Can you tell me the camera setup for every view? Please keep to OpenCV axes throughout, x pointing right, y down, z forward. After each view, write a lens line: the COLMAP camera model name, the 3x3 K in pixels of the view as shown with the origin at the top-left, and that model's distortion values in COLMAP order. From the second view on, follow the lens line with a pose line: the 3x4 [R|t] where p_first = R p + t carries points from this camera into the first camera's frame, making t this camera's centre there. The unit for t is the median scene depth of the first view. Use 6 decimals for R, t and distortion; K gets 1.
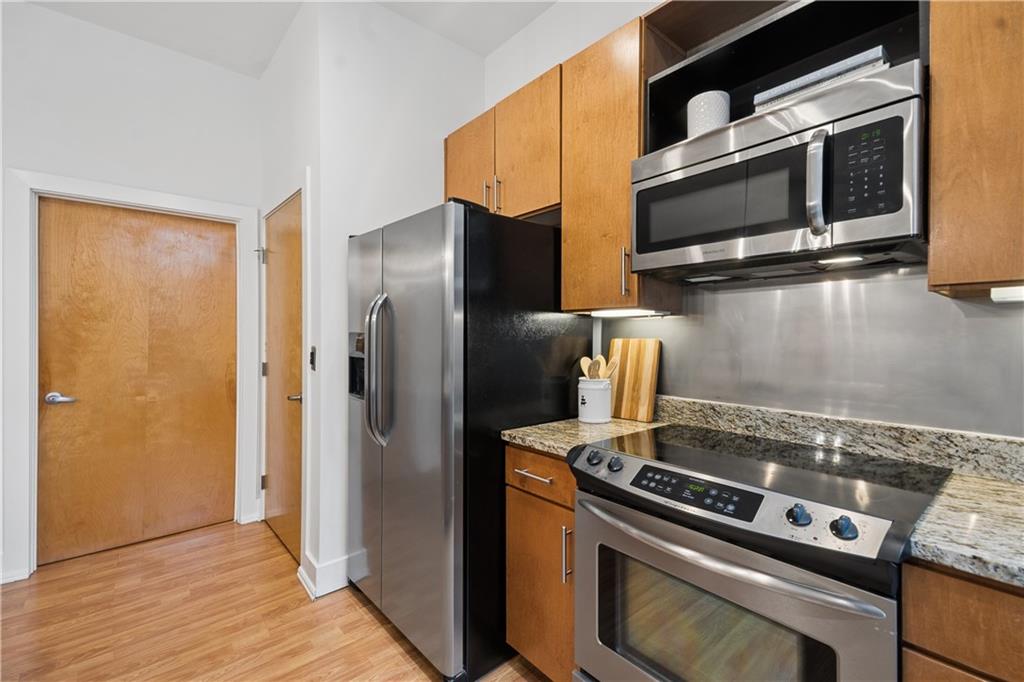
lens RADIAL K [[452.3, 0, 517.3], [0, 452.3, 333.6], [0, 0, 1]] dist [0.027617, -0.002829]
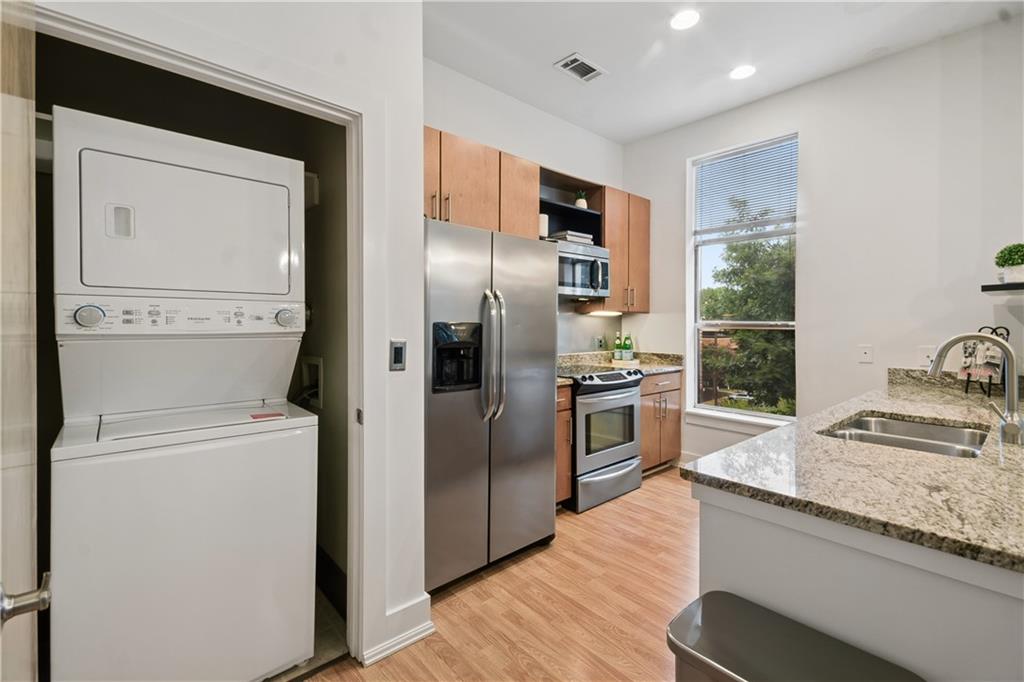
lens RADIAL K [[452.3, 0, 516.9], [0, 452.3, 334.1], [0, 0, 1]] dist [0.027617, -0.002829]
pose [[-0.022125, -0.020239, 0.999550, -1.586976], [0.001191, 0.999794, 0.020270, 0.004804], [-0.999755, 0.001639, -0.022096, 1.052311]]
